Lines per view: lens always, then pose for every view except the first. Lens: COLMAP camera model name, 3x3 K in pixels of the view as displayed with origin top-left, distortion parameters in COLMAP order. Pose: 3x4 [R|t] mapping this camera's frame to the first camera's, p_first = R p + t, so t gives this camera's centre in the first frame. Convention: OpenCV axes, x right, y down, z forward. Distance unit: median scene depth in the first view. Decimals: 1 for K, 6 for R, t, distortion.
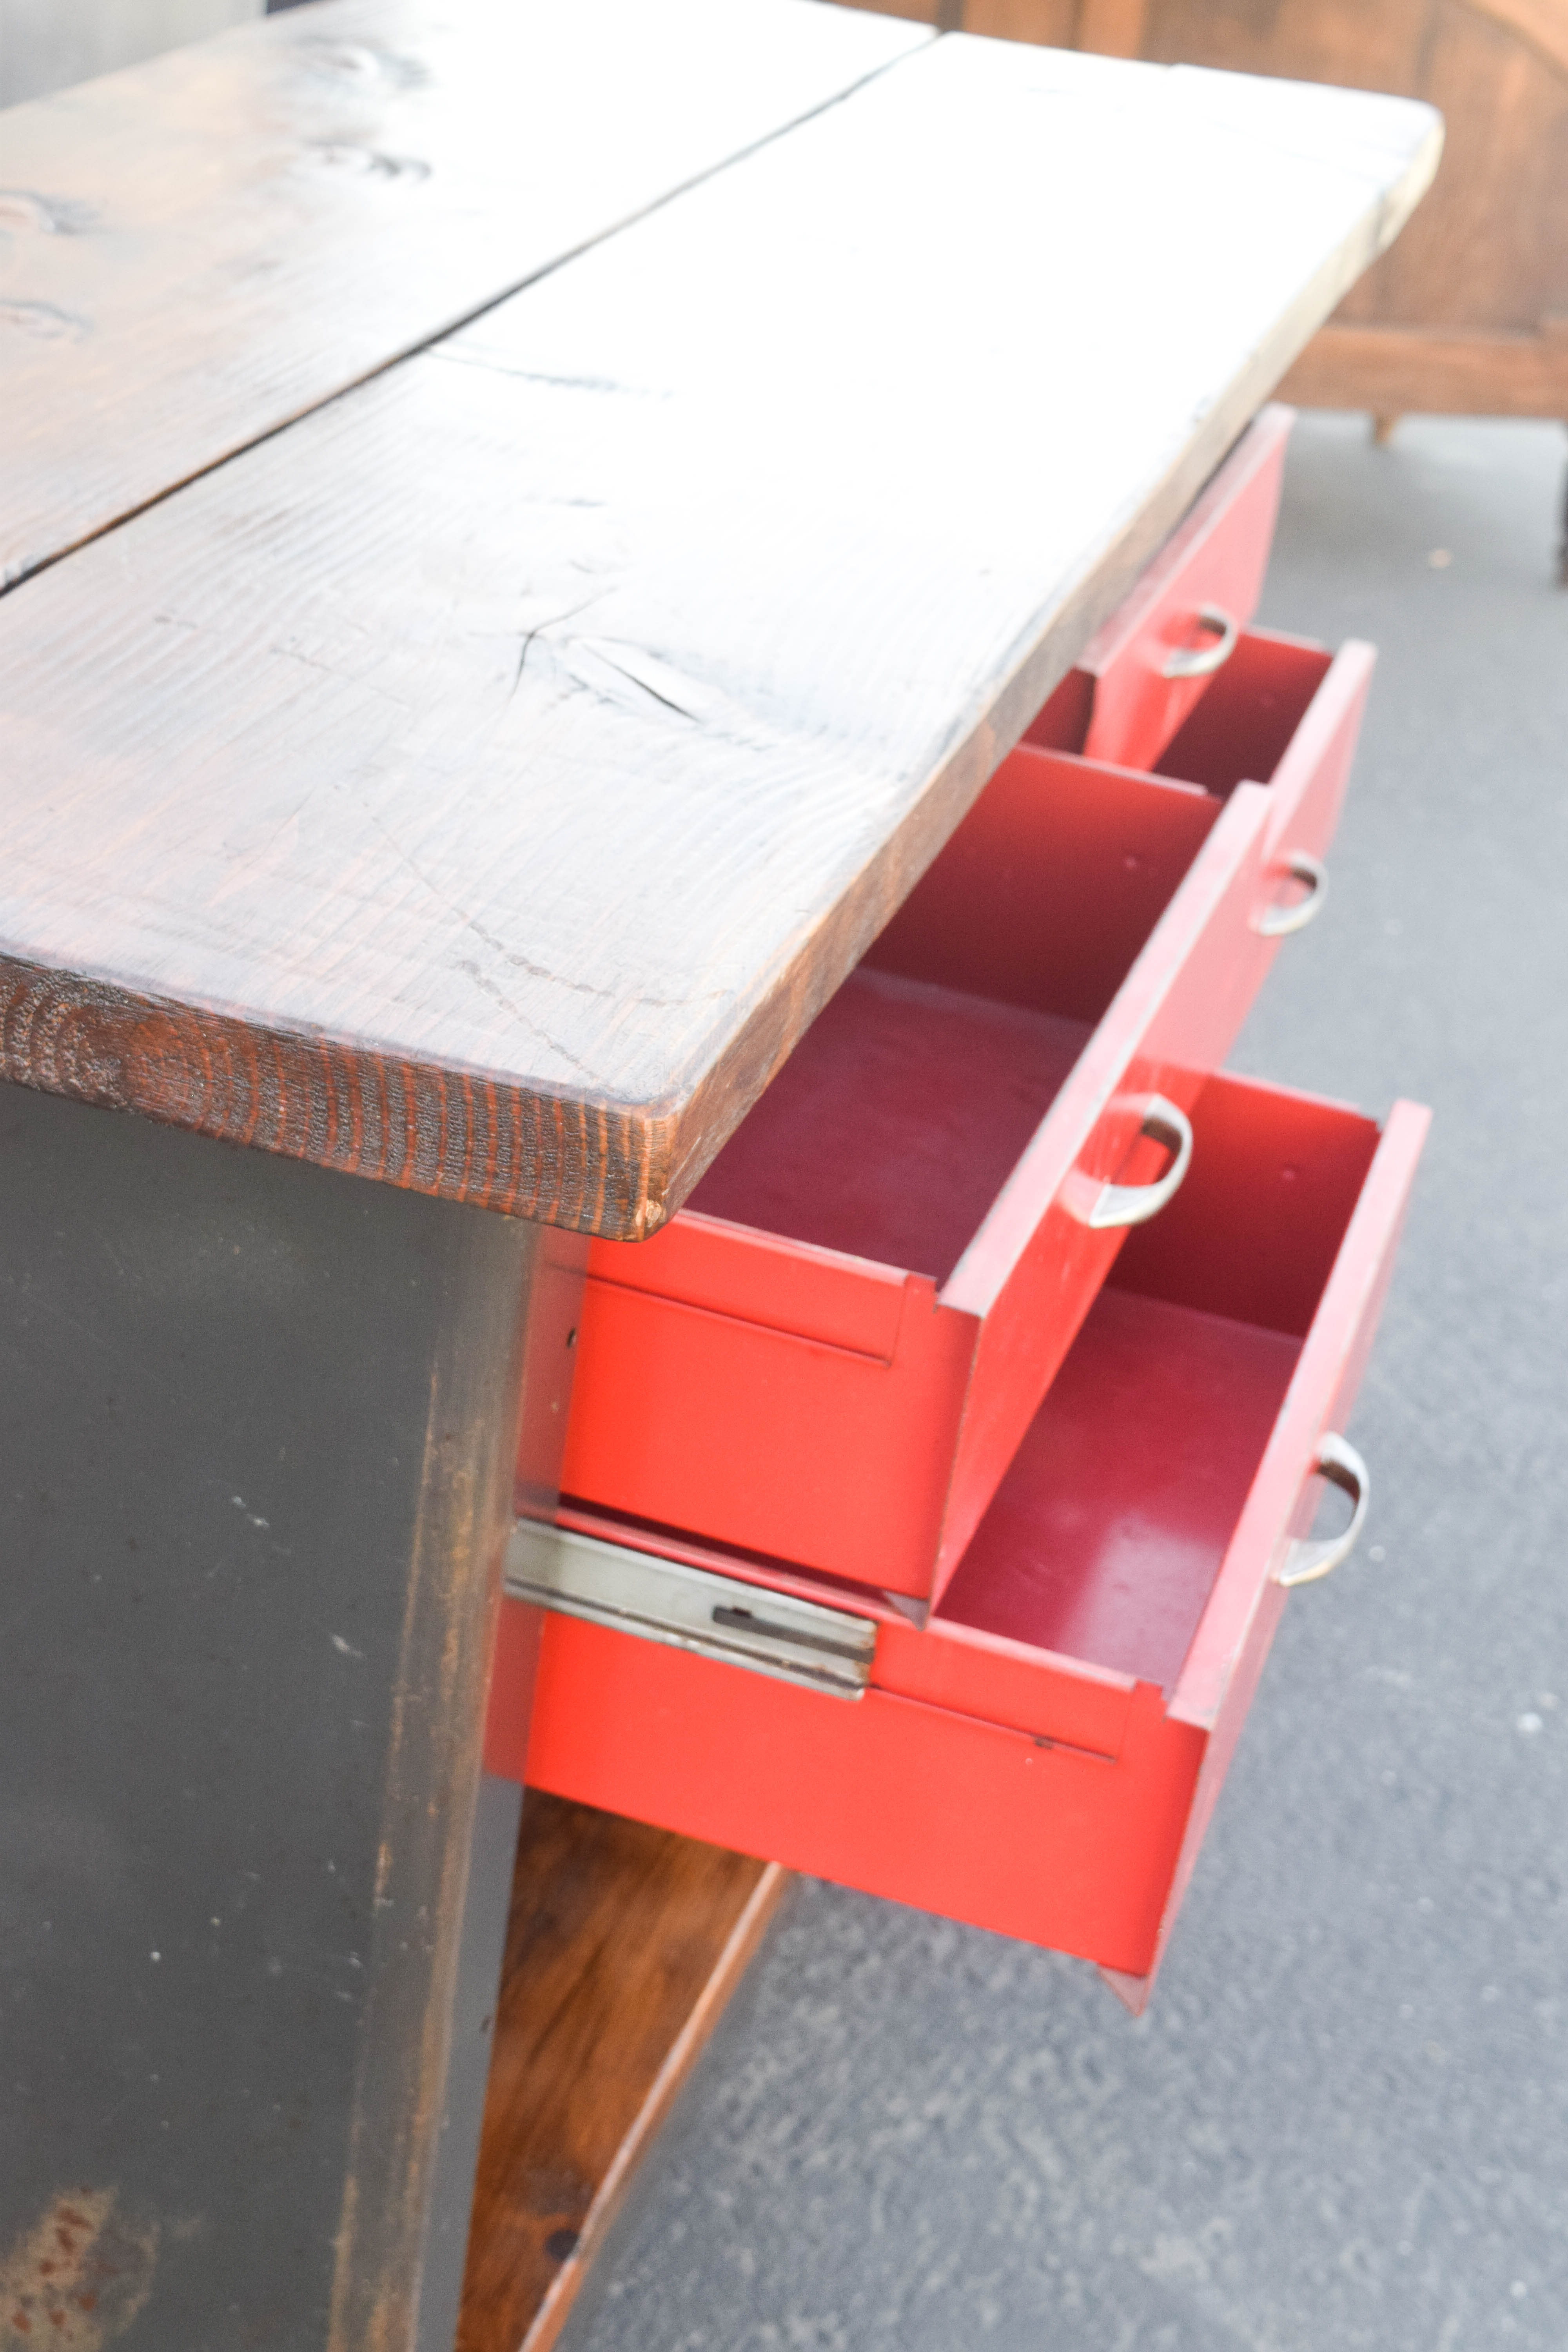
lens RADIAL K [[3695.7, 0, 776.8], [0, 3695.7, 1179.3], [0, 0, 1]] dist [-0.035431, 0.000000]
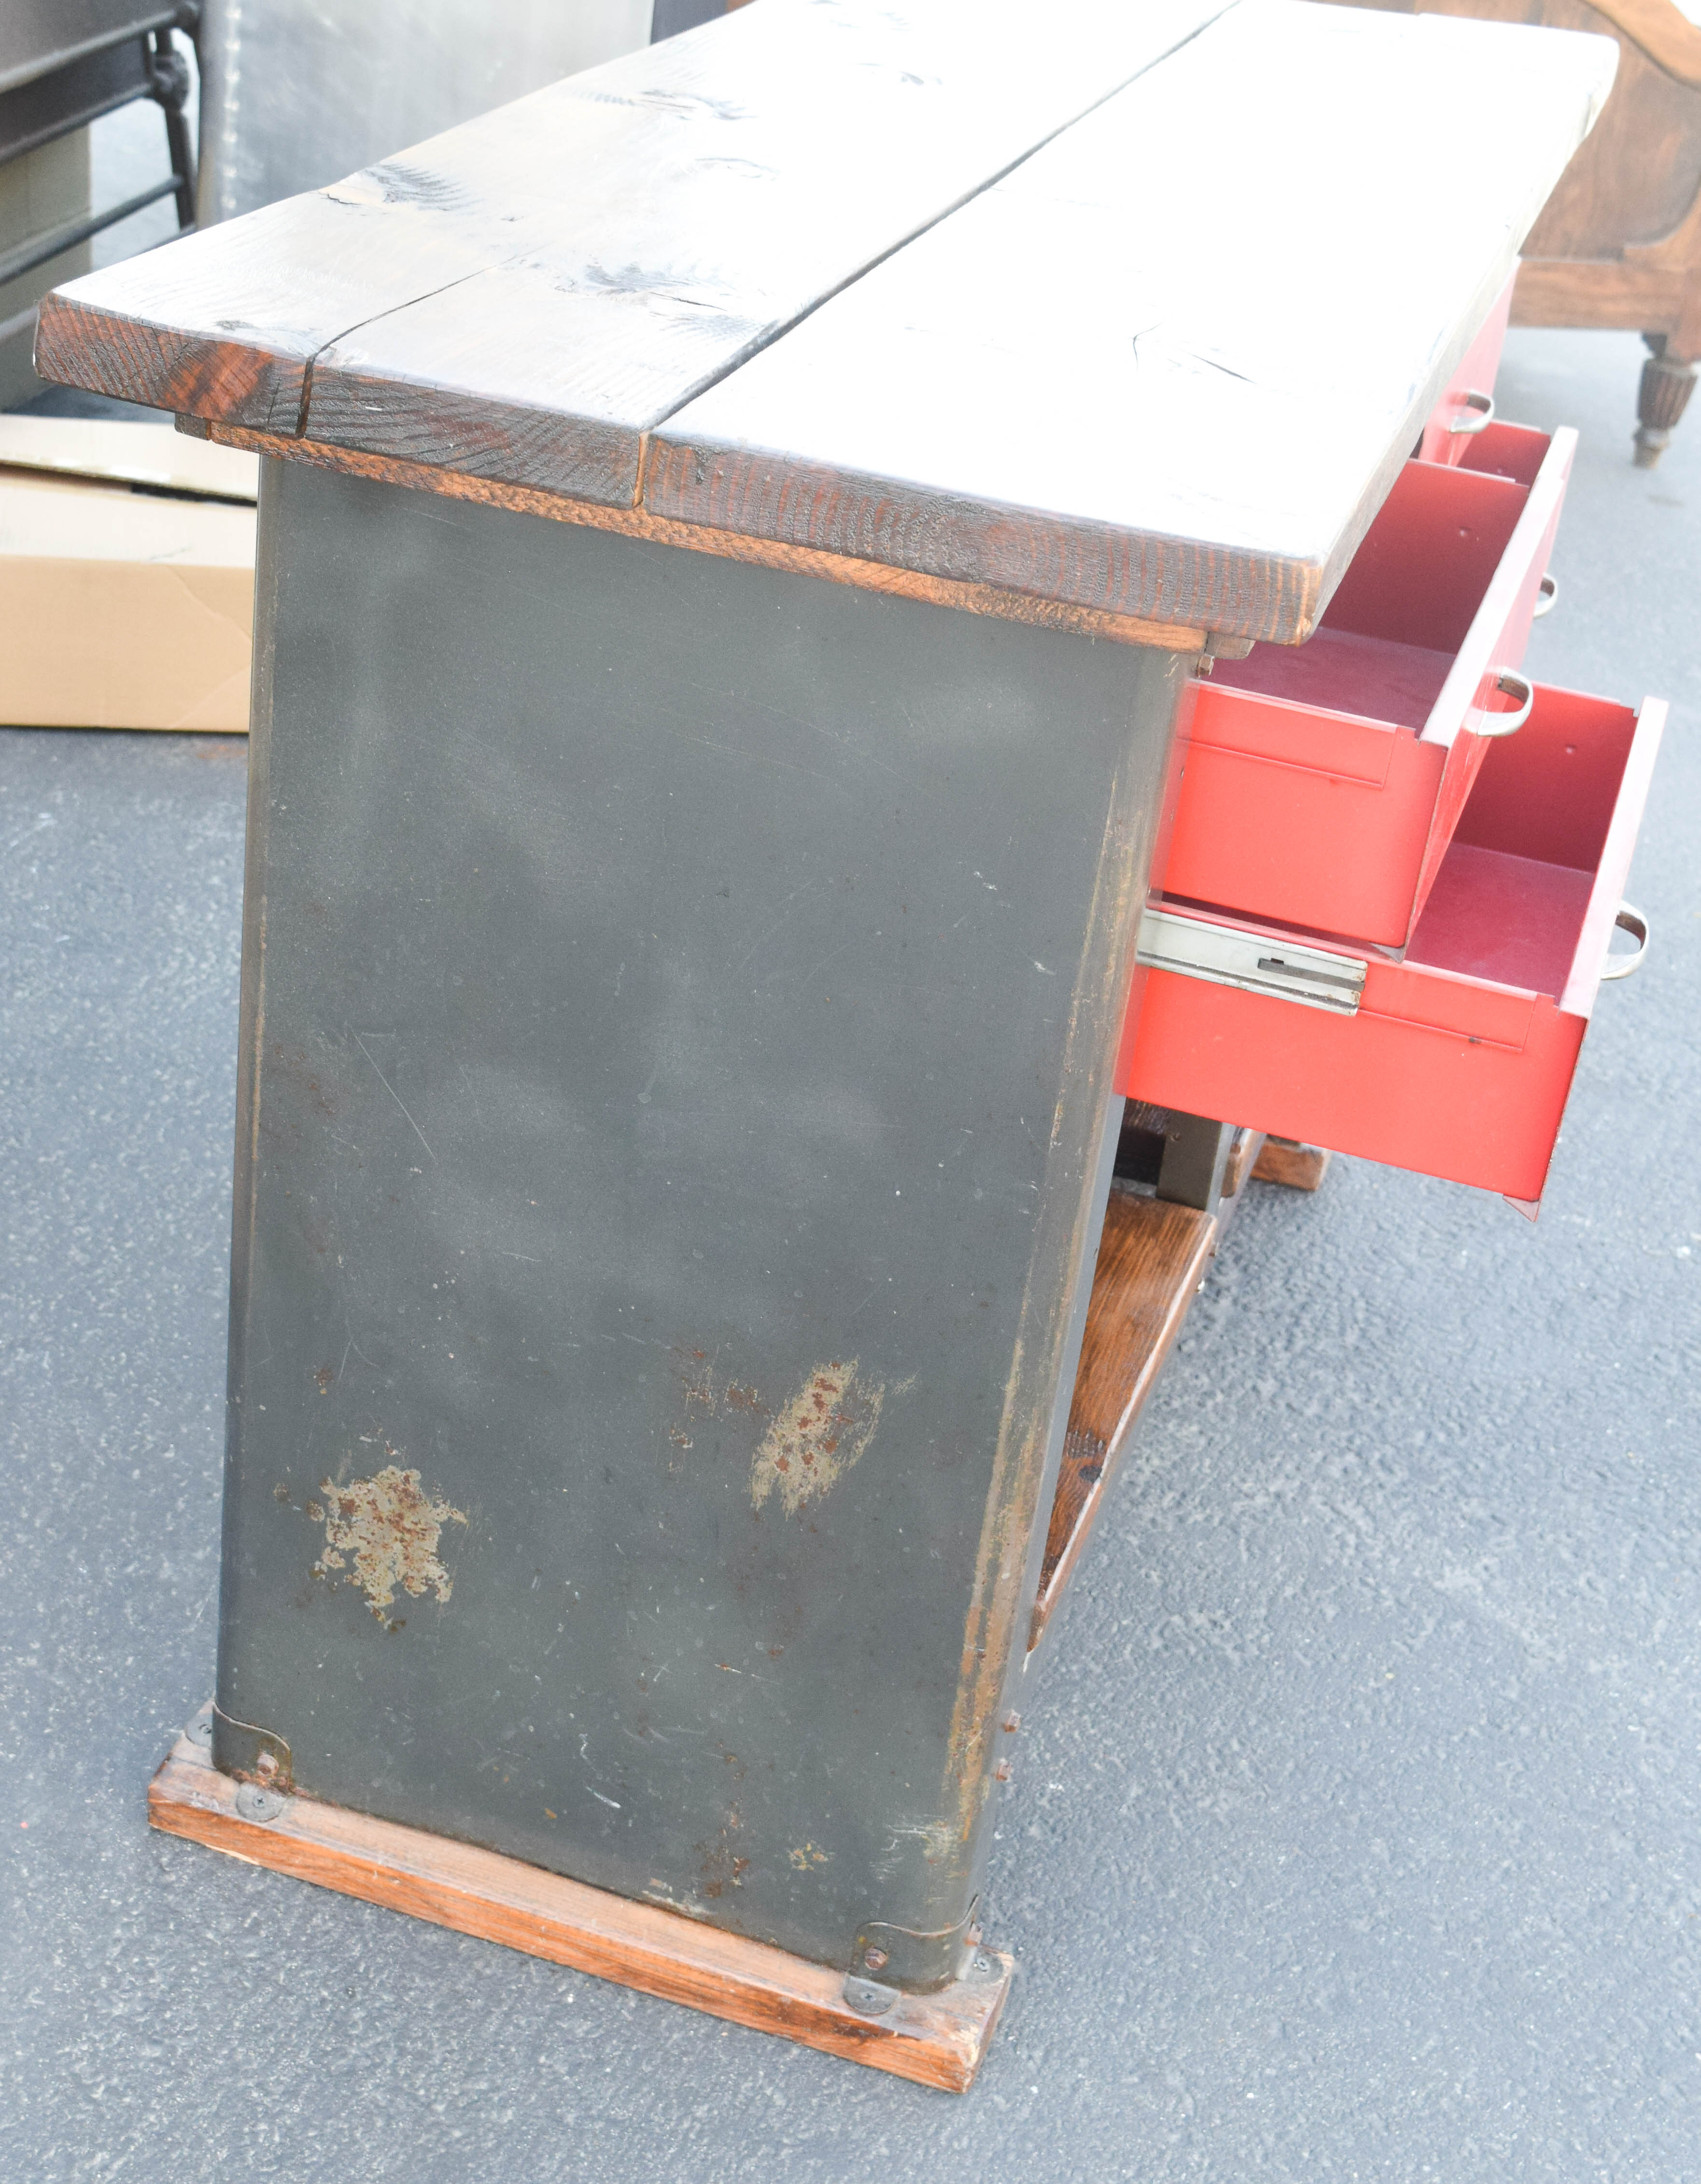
lens RADIAL K [[3235.3, 0, 717.5], [0, 3235.3, 1117.0], [0, 0, 1]] dist [-0.041632, 0.000000]
pose [[0.998708, -0.012950, -0.049146, -0.157995], [0.013516, 0.999846, 0.011197, 0.144621], [0.048994, -0.011846, 0.998729, -0.332372]]
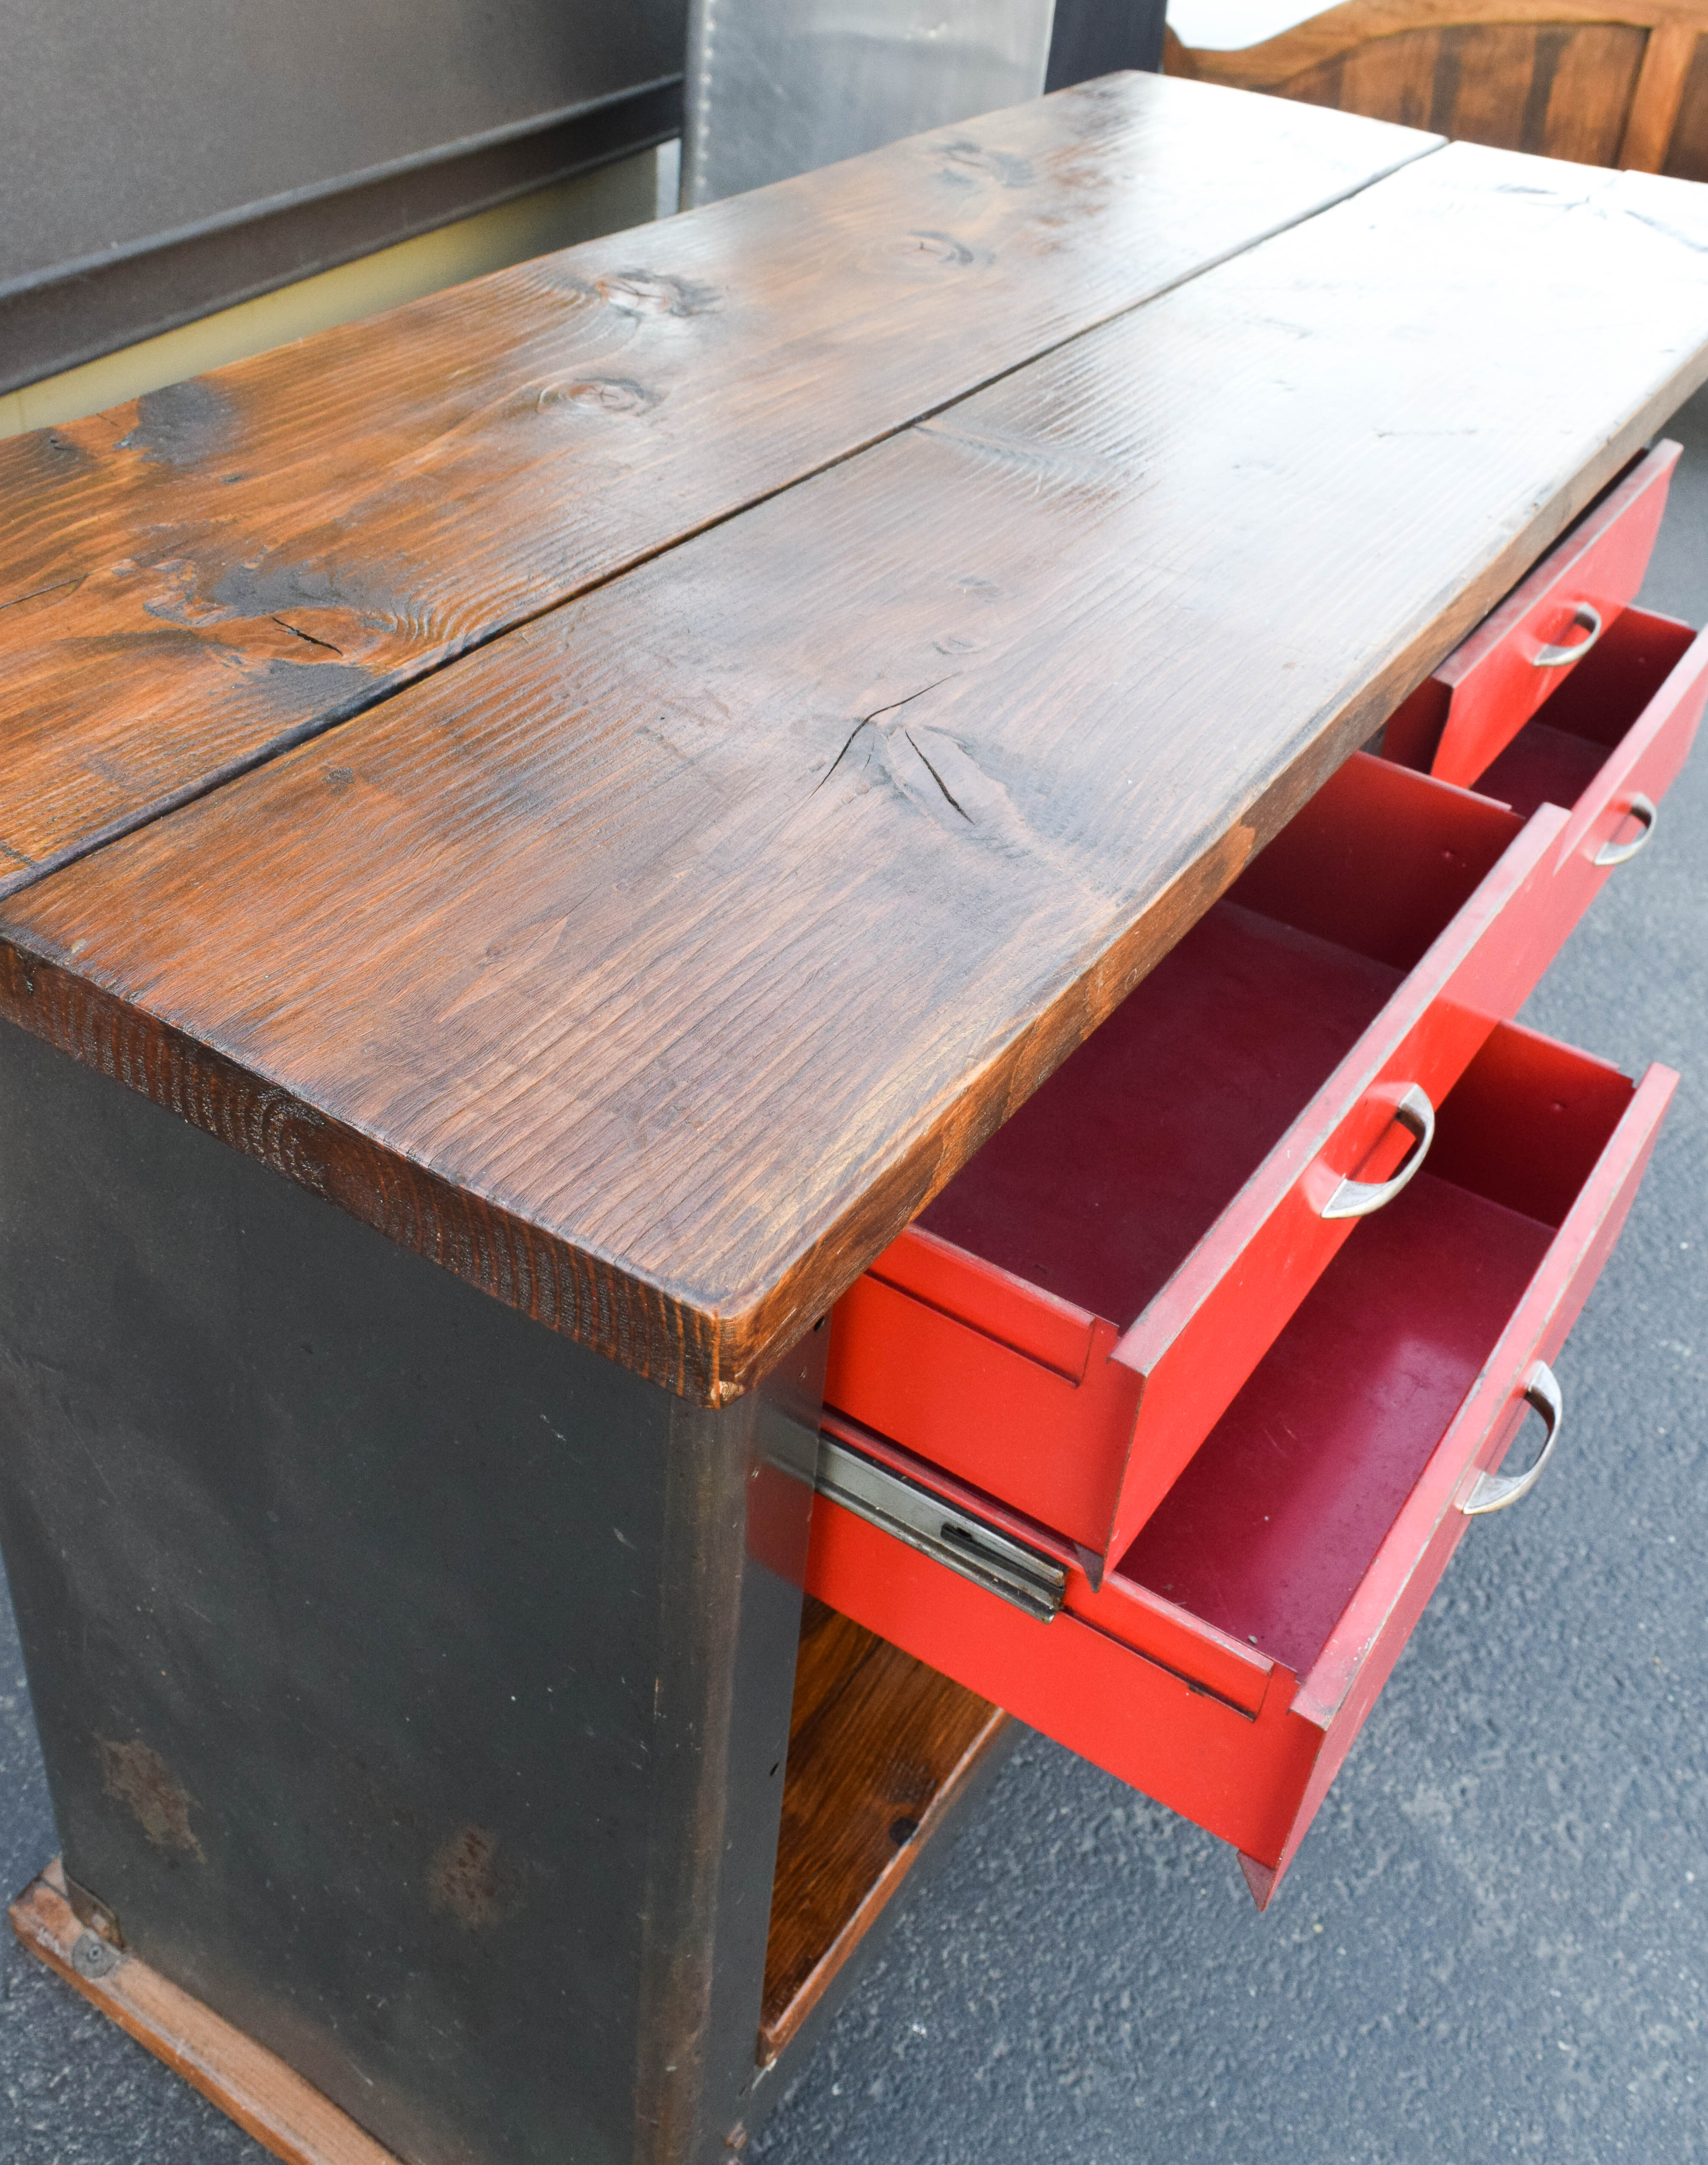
lens RADIAL K [[2155.0, 0, 854.1], [0, 2155.0, 899.2], [0, 0, 1]] dist [-0.023259, 0.000000]
pose [[0.962097, 0.102217, -0.252827, 0.100324], [-0.084626, 0.993234, 0.079530, -0.127538], [0.259246, -0.055120, 0.964237, 0.276368]]
